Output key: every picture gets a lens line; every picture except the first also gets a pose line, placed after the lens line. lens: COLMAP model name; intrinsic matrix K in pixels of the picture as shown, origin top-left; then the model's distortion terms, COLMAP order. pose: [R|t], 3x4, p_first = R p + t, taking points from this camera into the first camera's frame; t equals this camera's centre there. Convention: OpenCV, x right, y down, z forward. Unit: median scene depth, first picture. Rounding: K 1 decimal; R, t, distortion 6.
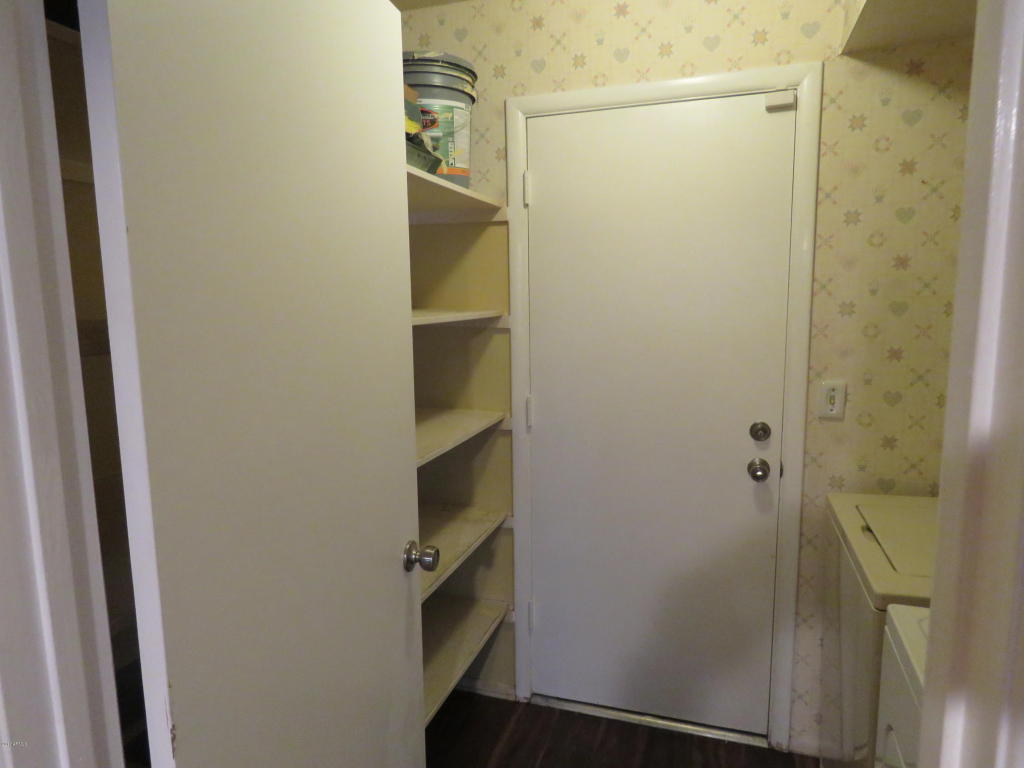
lens RADIAL K [[652.3, 0, 512.0], [0, 652.3, 384.0], [0, 0, 1]] dist [-0.009803, 0.004227]
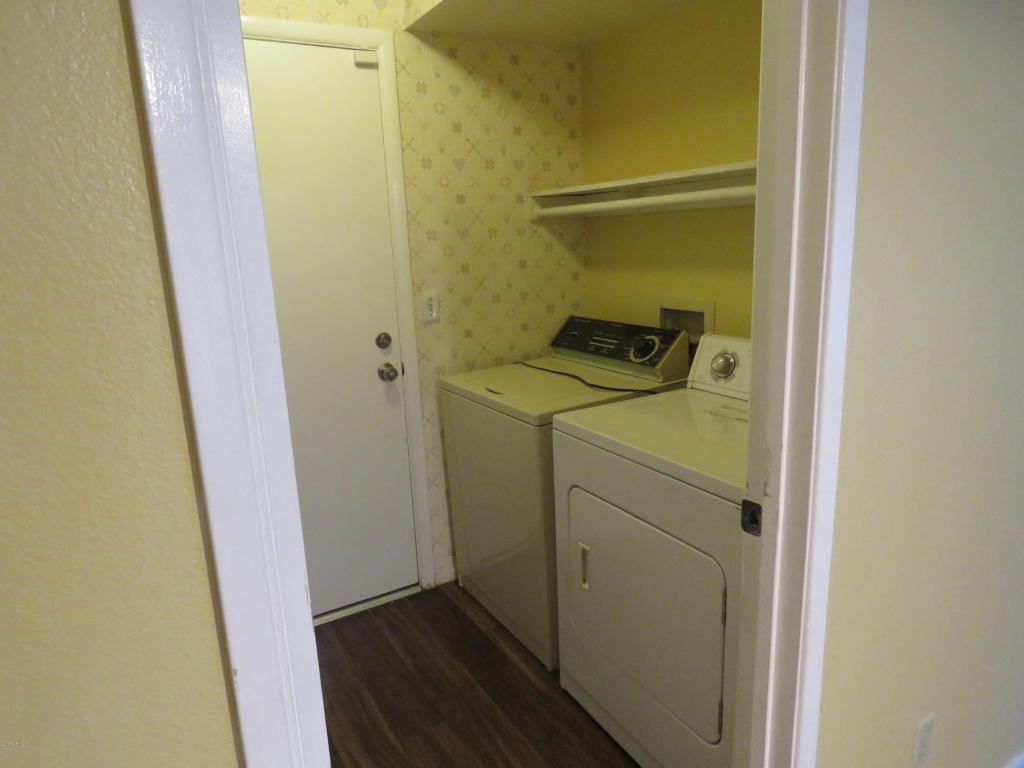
lens RADIAL K [[653.2, 0, 512.0], [0, 653.2, 384.0], [0, 0, 1]] dist [-0.024063, 0.000433]
pose [[0.644540, -0.181021, 0.742832, -0.400946], [0.134665, 0.983257, 0.122763, 0.038085], [-0.752618, 0.020907, 0.658126, 0.032849]]
